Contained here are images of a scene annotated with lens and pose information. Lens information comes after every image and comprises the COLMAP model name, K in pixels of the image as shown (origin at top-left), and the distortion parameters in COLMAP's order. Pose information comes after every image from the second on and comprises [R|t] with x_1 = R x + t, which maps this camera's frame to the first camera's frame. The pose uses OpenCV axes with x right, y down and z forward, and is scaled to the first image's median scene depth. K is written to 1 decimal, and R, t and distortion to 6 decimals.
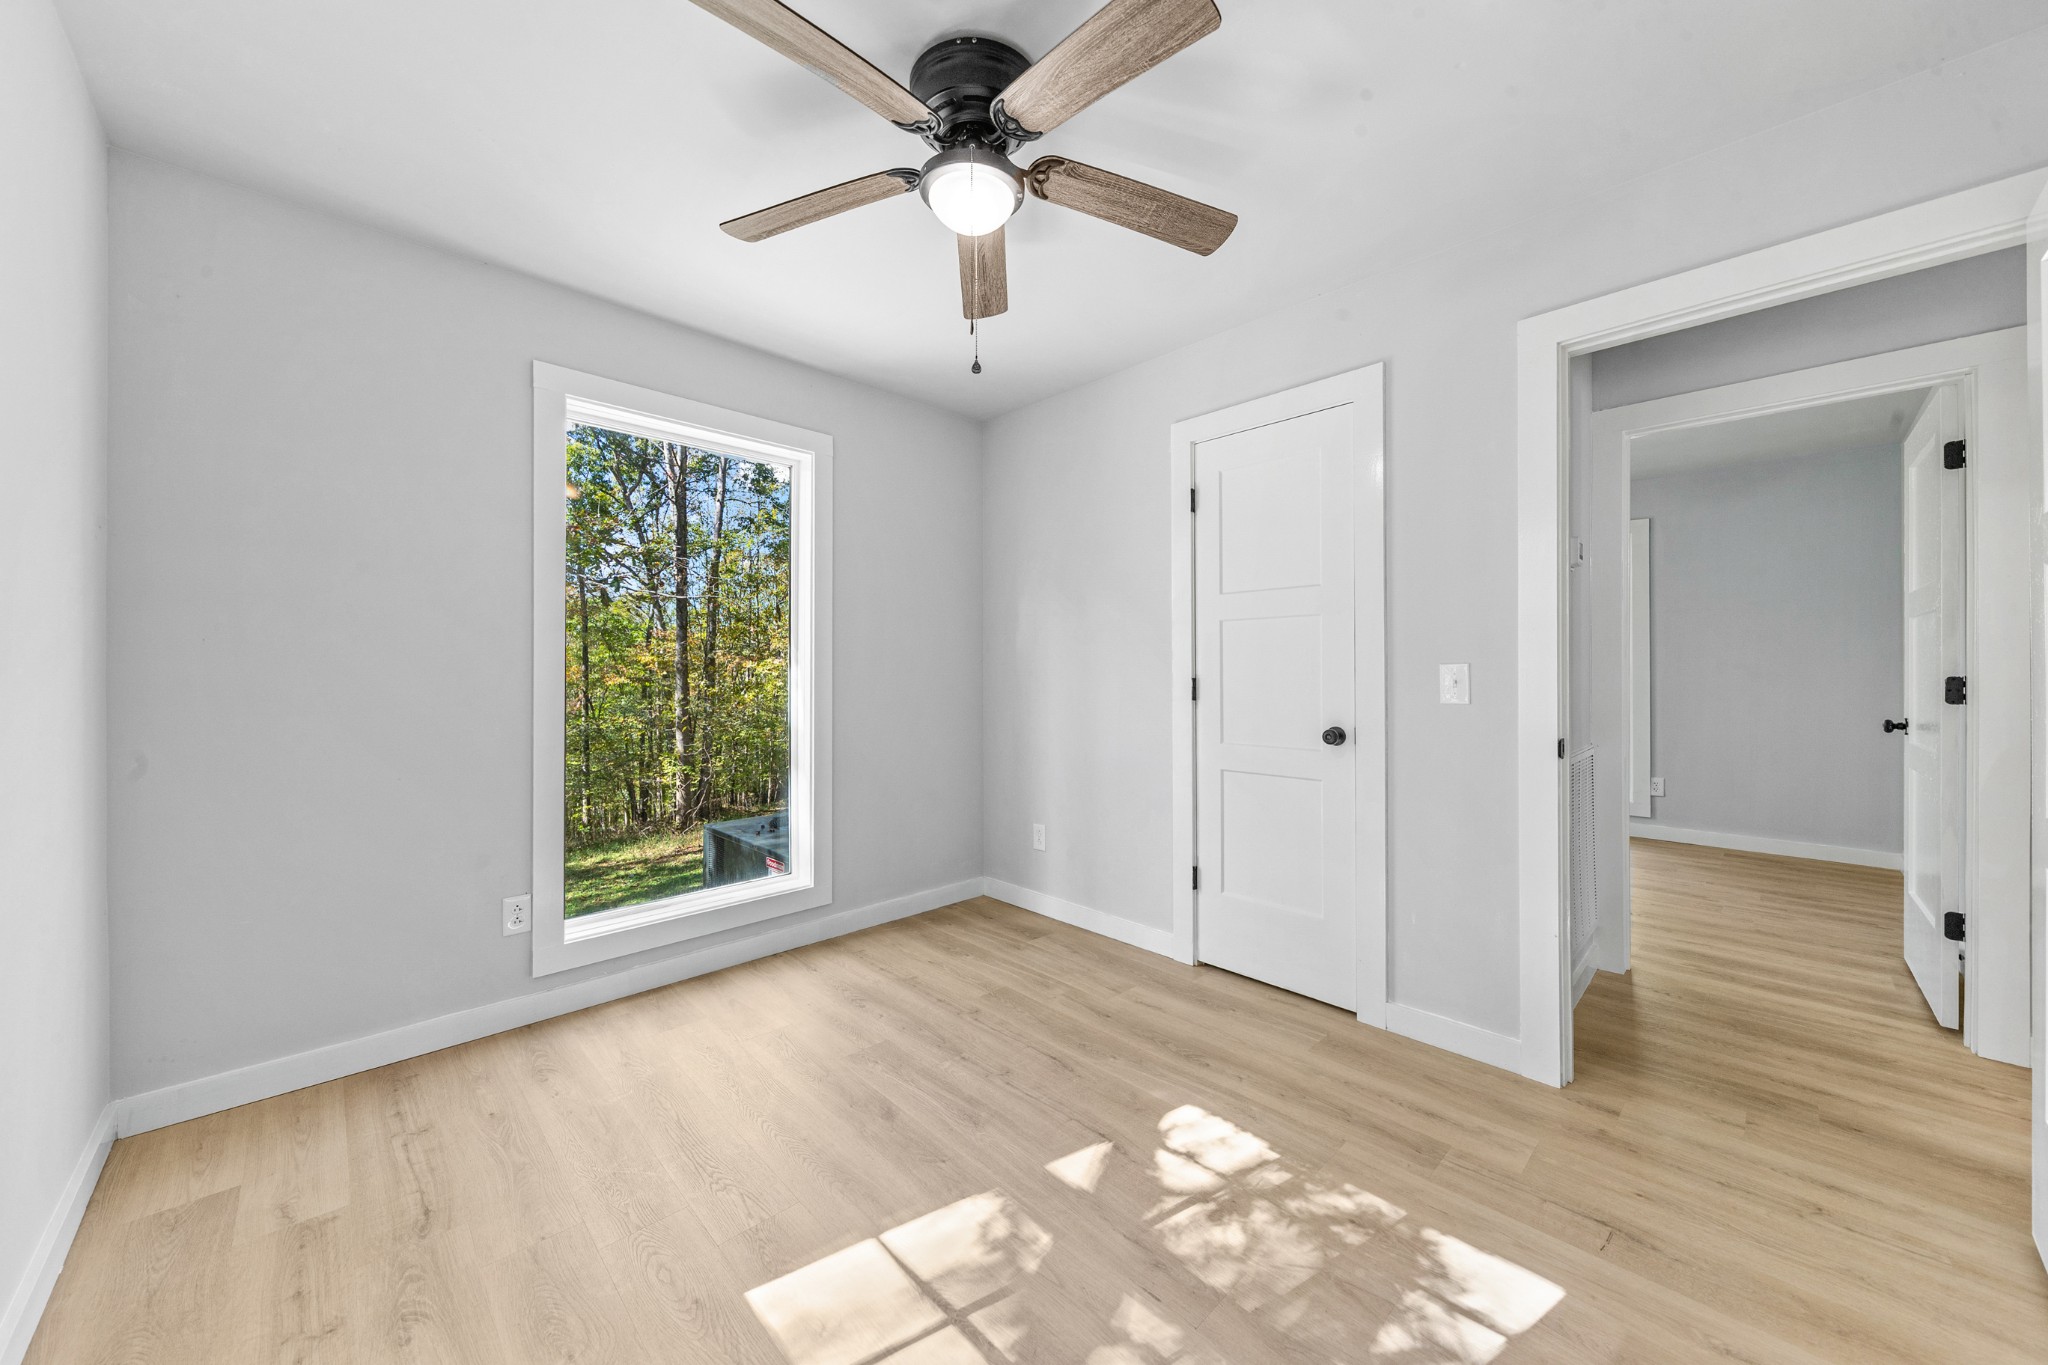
lens RADIAL K [[721.8, 0, 1012.0], [0, 721.8, 676.1], [0, 0, 1]] dist [0.010492, -0.002650]
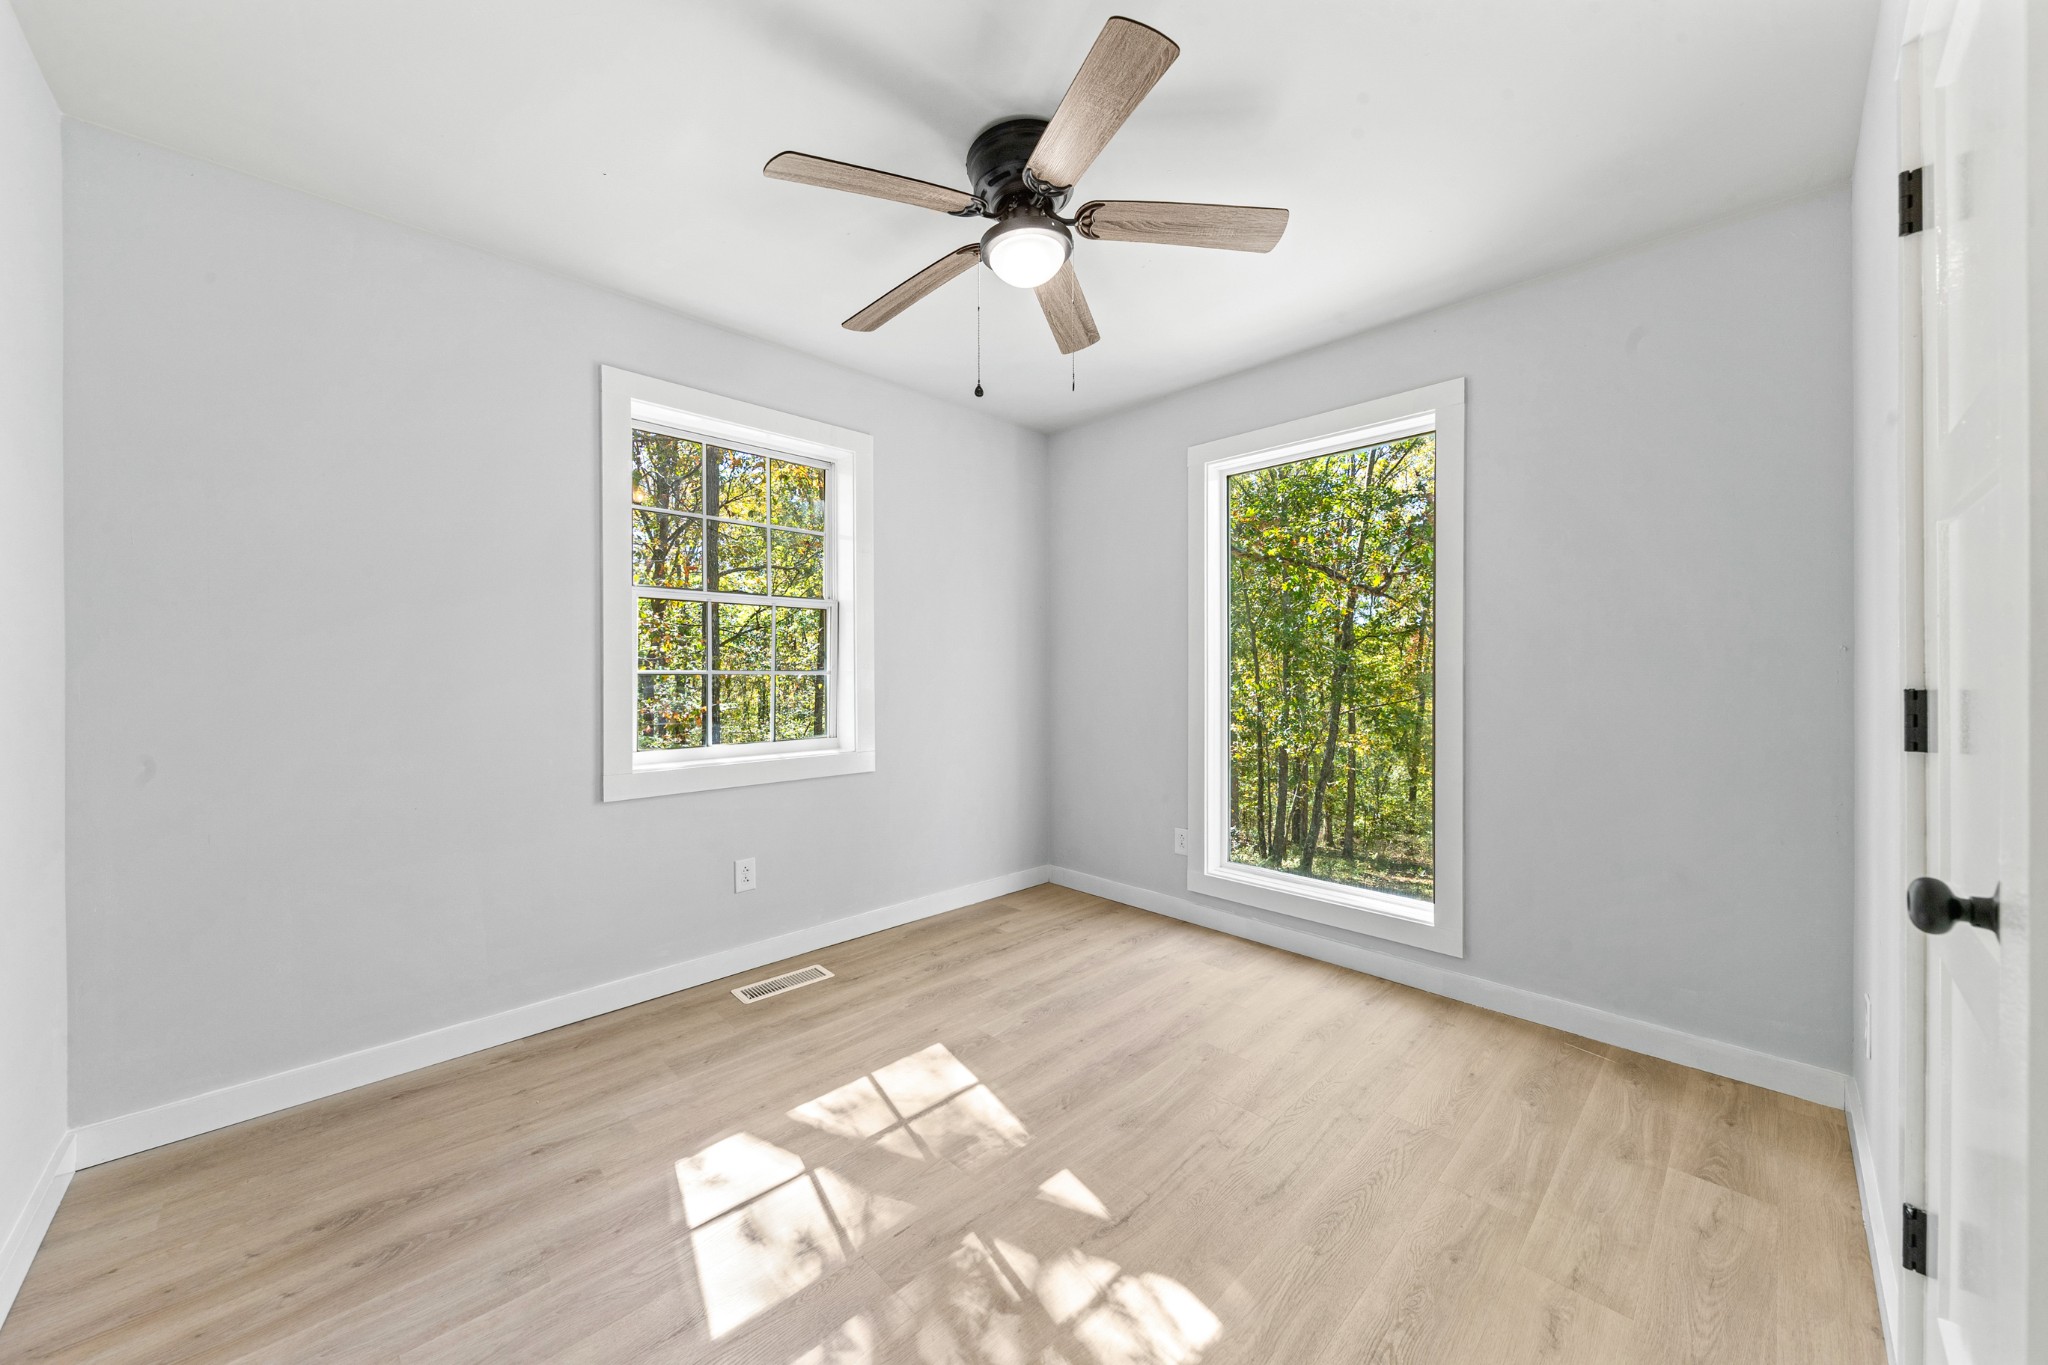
lens RADIAL K [[735.5, 0, 1016.5], [0, 735.5, 673.0], [0, 0, 1]] dist [-0.000765, -0.000170]
pose [[-0.003237, 0.009008, -0.999954, 1.045621], [0.005572, 0.999944, 0.008990, -0.030863], [0.999979, -0.005543, -0.003287, 0.912937]]
